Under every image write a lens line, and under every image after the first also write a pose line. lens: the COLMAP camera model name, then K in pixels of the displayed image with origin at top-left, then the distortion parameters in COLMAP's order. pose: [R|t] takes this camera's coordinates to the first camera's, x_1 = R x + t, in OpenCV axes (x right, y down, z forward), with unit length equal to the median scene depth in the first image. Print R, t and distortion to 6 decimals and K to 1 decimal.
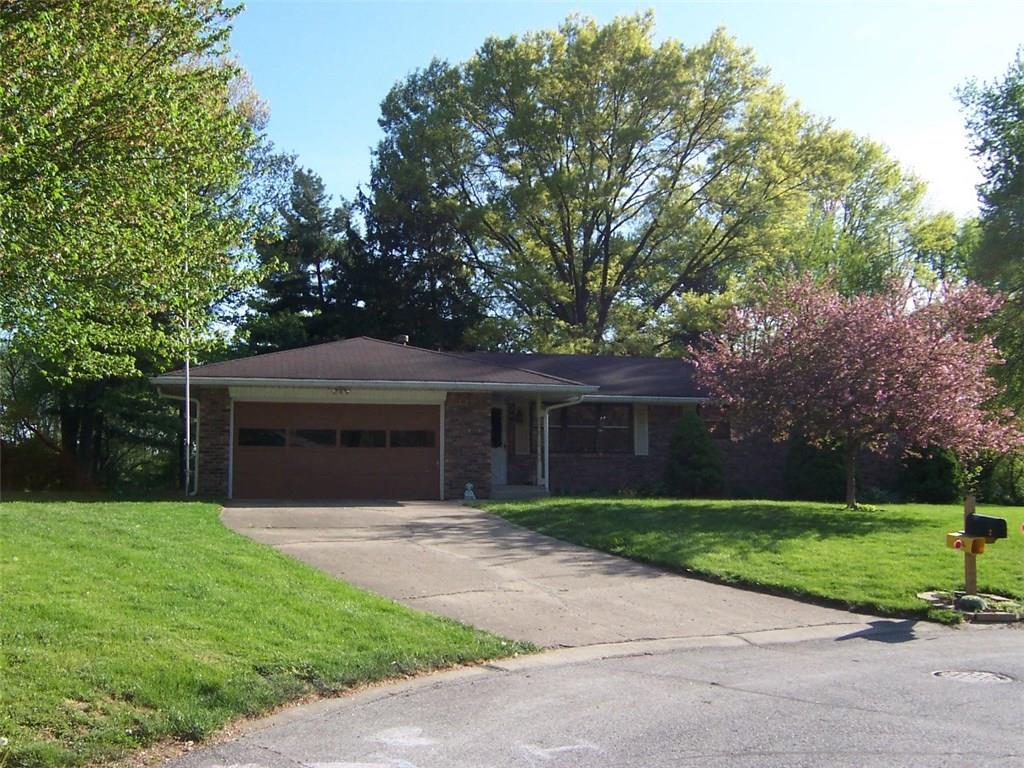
lens RADIAL K [[1123.0, 0, 512.0], [0, 1123.0, 384.0], [0, 0, 1]] dist [-0.153828, 0.253894]
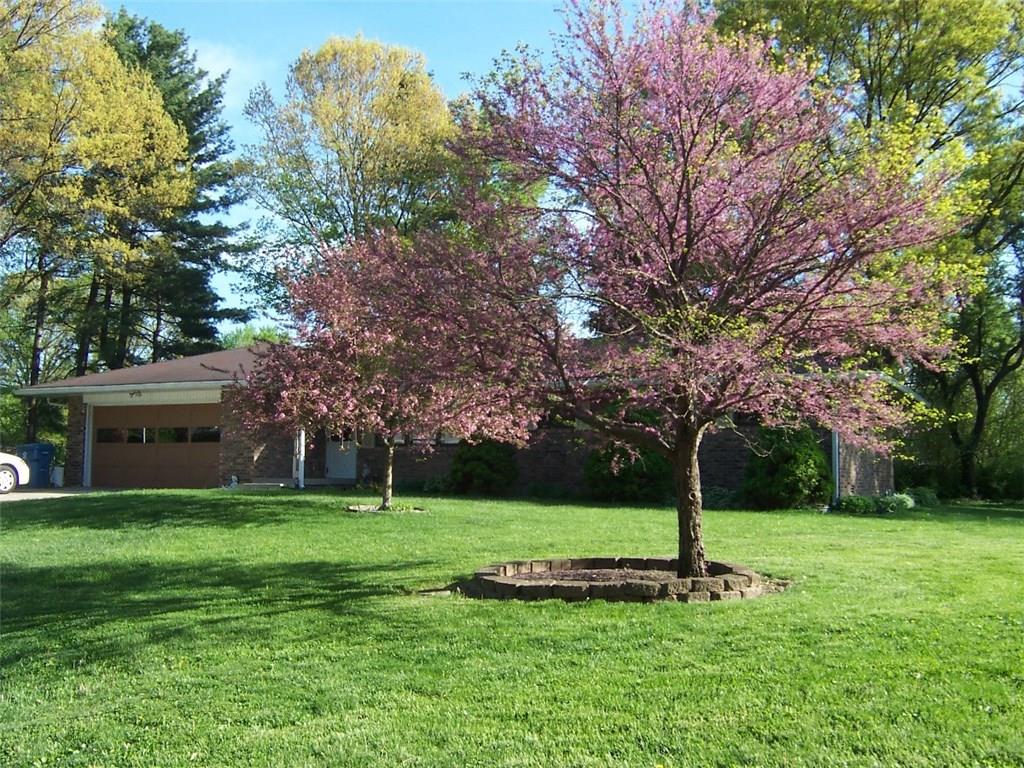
lens RADIAL K [[1123.0, 0, 512.0], [0, 1123.0, 384.0], [0, 0, 1]] dist [-0.153828, 0.253894]
pose [[0.772064, -0.048188, -0.633716, 0.834457], [0.048614, 0.998678, -0.016712, 0.032271], [0.633683, -0.017905, 0.773385, 0.352145]]
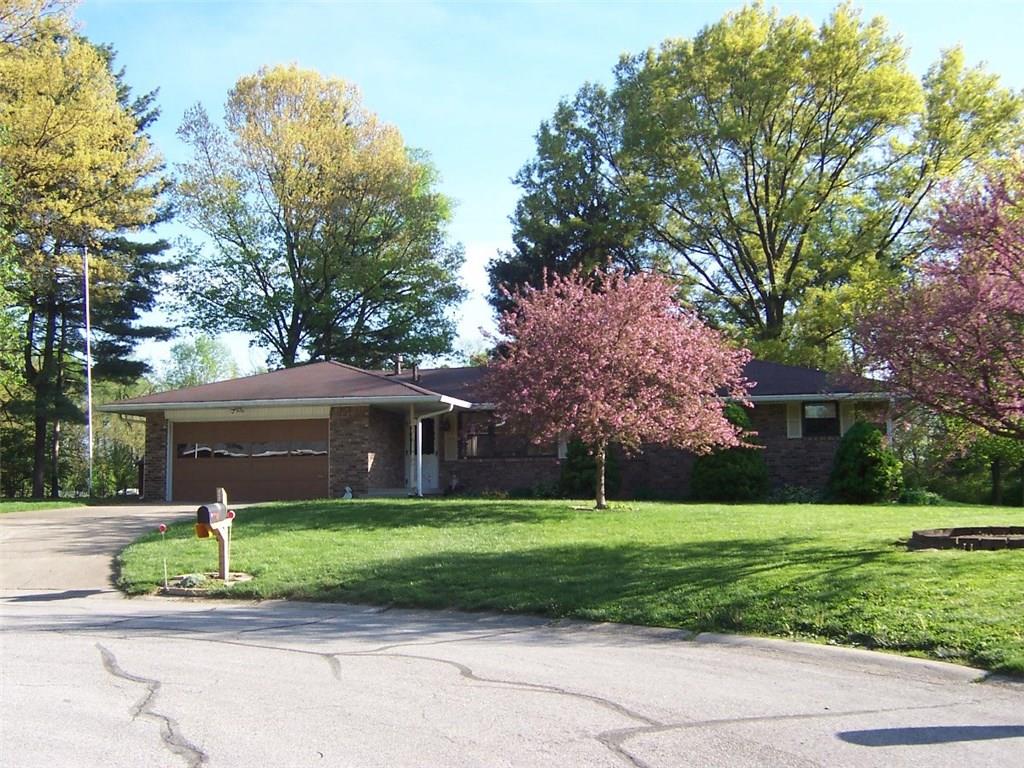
lens RADIAL K [[1123.0, 0, 512.0], [0, 1123.0, 384.0], [0, 0, 1]] dist [-0.153828, 0.253894]
pose [[0.898657, -0.054710, -0.435227, 0.604450], [0.049270, 0.998502, -0.023785, 0.020077], [0.435877, -0.000069, 0.900006, 0.058028]]
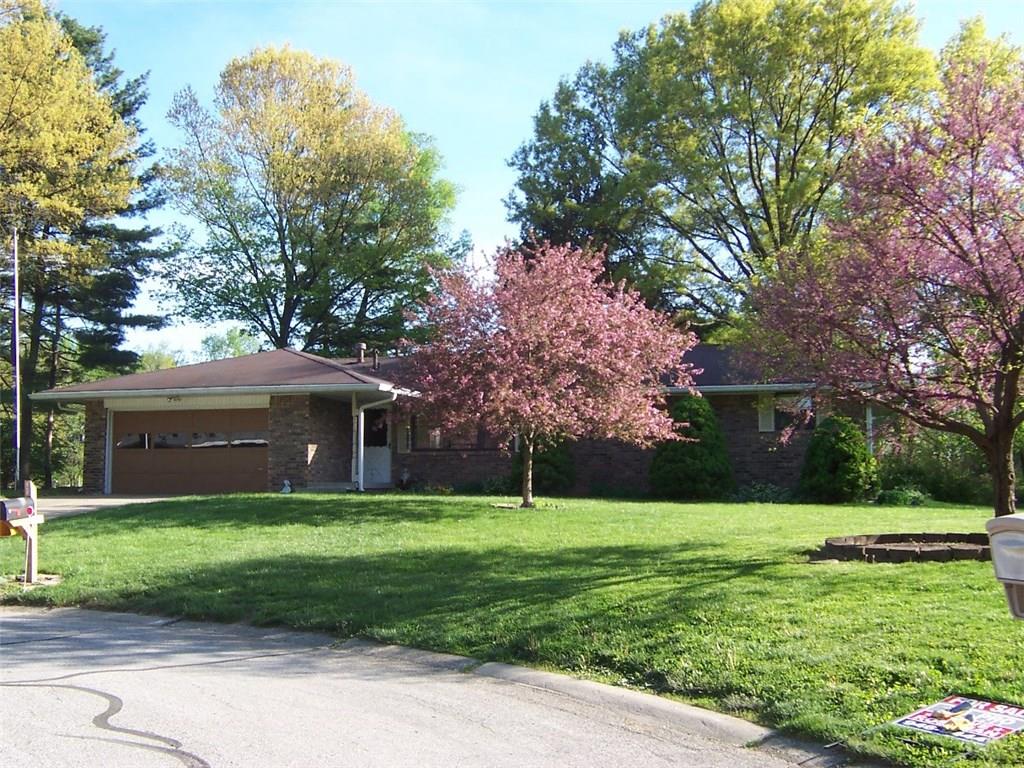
lens RADIAL K [[1123.0, 0, 512.0], [0, 1123.0, 384.0], [0, 0, 1]] dist [-0.153828, 0.253894]
pose [[0.877903, -0.049327, -0.476292, 0.658055], [0.044928, 0.998777, -0.020627, 0.028572], [0.476727, -0.003290, 0.879045, 0.168784]]
